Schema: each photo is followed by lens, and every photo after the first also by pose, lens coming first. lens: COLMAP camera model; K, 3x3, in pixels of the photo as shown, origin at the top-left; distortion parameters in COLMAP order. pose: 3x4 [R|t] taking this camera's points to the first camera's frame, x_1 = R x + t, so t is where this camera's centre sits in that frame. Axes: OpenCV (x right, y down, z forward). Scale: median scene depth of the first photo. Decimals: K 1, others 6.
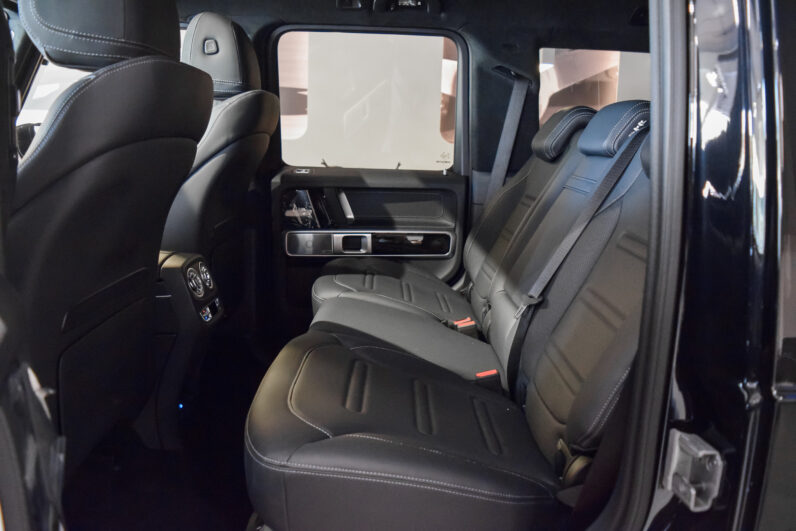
lens RADIAL K [[616.8, 0, 395.7], [0, 616.8, 268.3], [0, 0, 1]] dist [-0.098252, 0.021821]
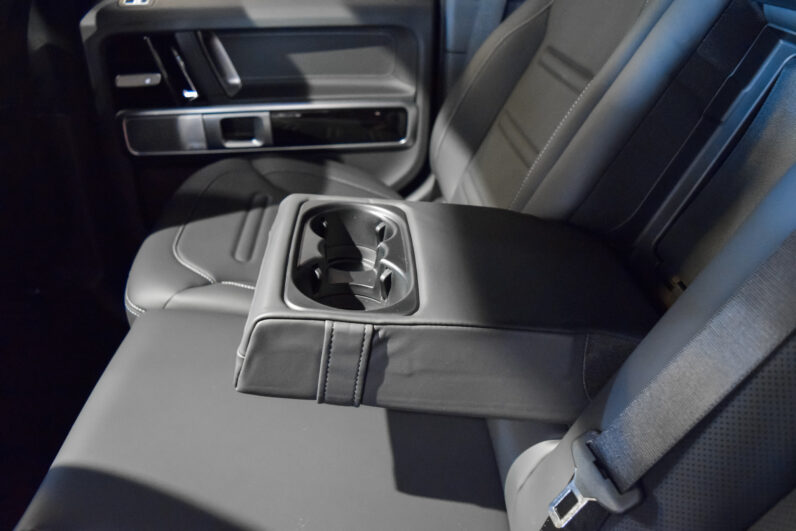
lens RADIAL K [[616.8, 0, 393.0], [0, 616.8, 266.3], [0, 0, 1]] dist [-0.098252, 0.021821]
pose [[0.999064, -0.035068, 0.025342, 0.056328], [0.024886, 0.944886, 0.326452, -0.103278], [-0.035393, -0.325516, 0.944874, 0.418308]]
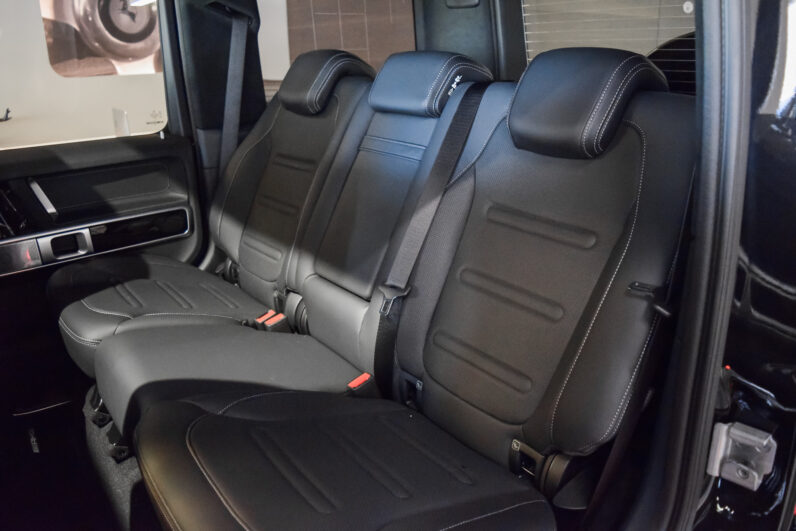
lens RADIAL K [[616.8, 0, 398.2], [0, 616.8, 264.9], [0, 0, 1]] dist [-0.098252, 0.021821]
pose [[0.803992, -0.239239, 0.544391, -0.151657], [0.163159, 0.969114, 0.184924, -0.088439], [-0.571818, -0.059855, 0.818194, 0.150201]]
